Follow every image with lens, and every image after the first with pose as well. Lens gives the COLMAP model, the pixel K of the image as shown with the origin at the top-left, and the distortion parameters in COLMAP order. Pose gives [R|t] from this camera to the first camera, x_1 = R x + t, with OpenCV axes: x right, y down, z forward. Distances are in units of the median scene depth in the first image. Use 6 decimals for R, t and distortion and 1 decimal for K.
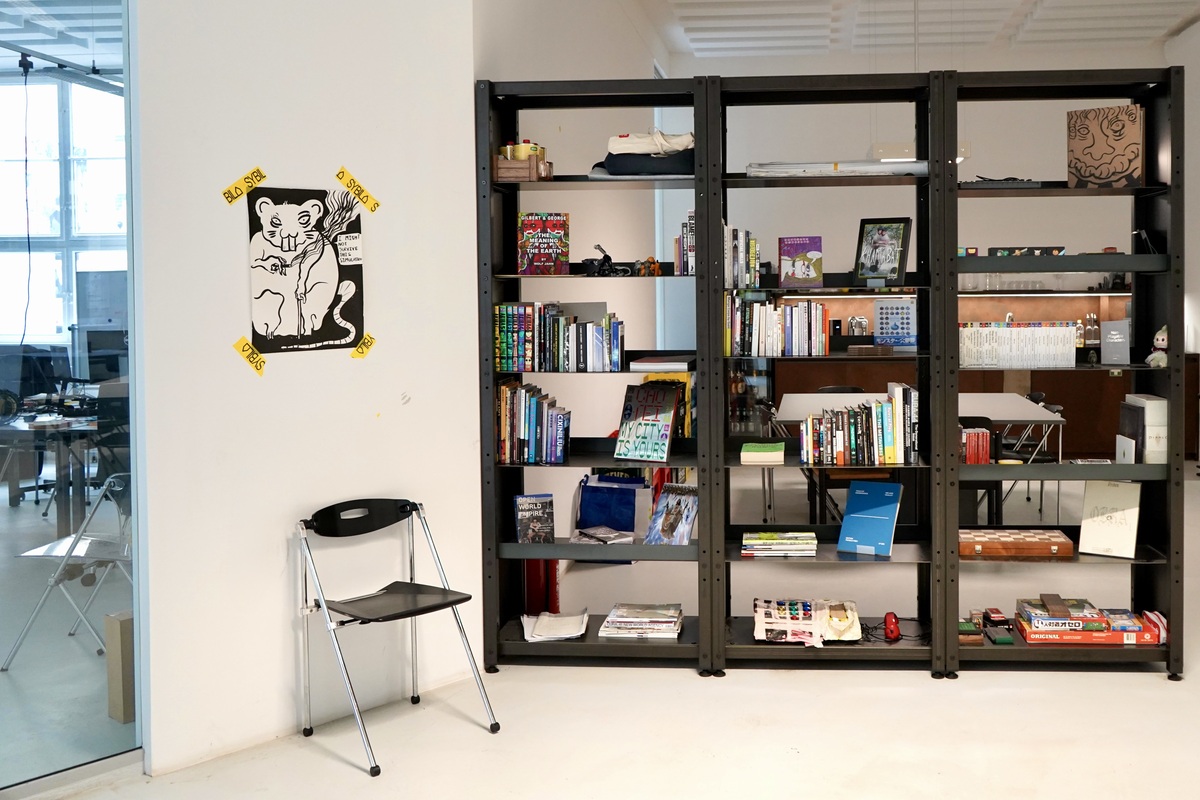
lens RADIAL K [[959.4, 0, 599.9], [0, 959.4, 400.3], [0, 0, 1]] dist [0.003643, 0.001734]
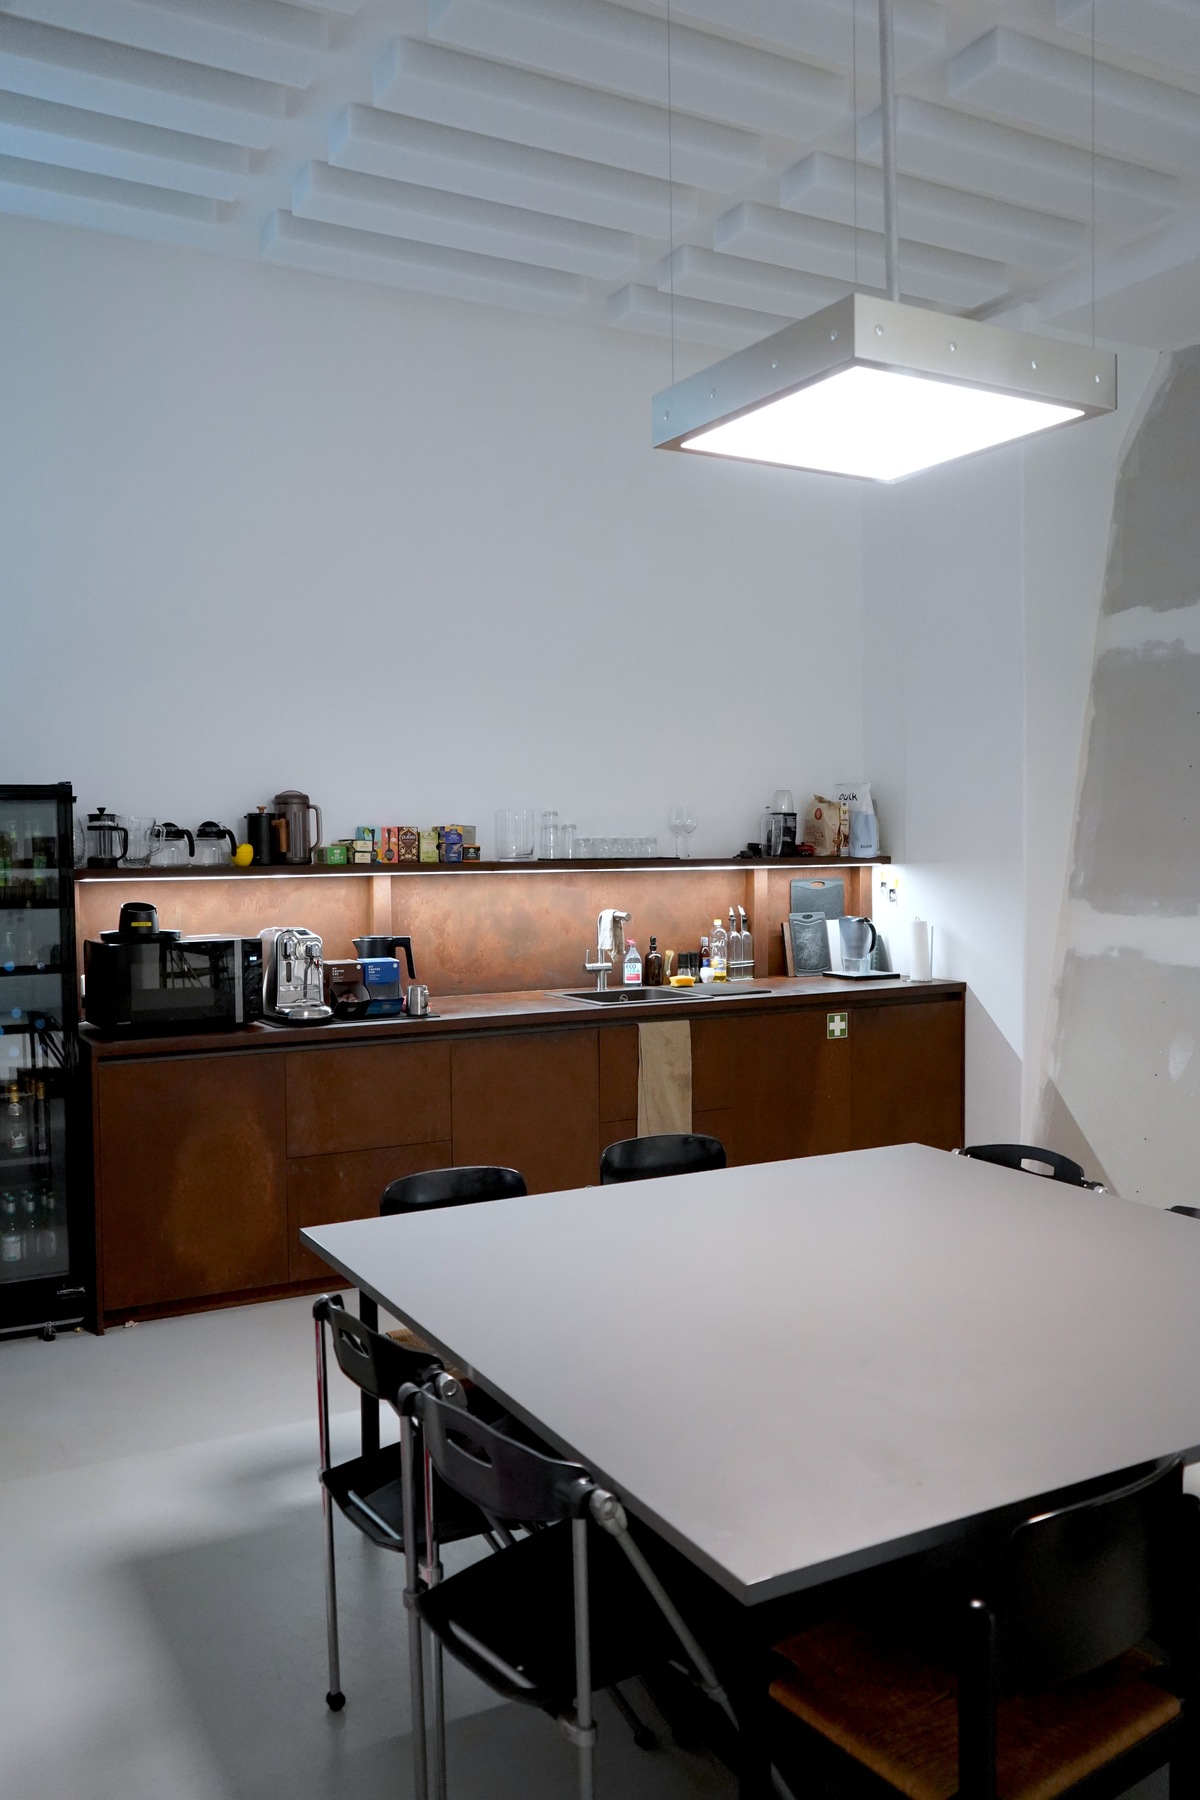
lens RADIAL K [[1439.1, 0, 601.3], [0, 1439.1, 903.6], [0, 0, 1]] dist [0.003643, 0.001734]
pose [[0.797564, -0.024485, 0.602737, 0.015340], [0.072871, 0.995769, -0.055974, -0.055318], [-0.598816, 0.088565, 0.795975, 0.457321]]
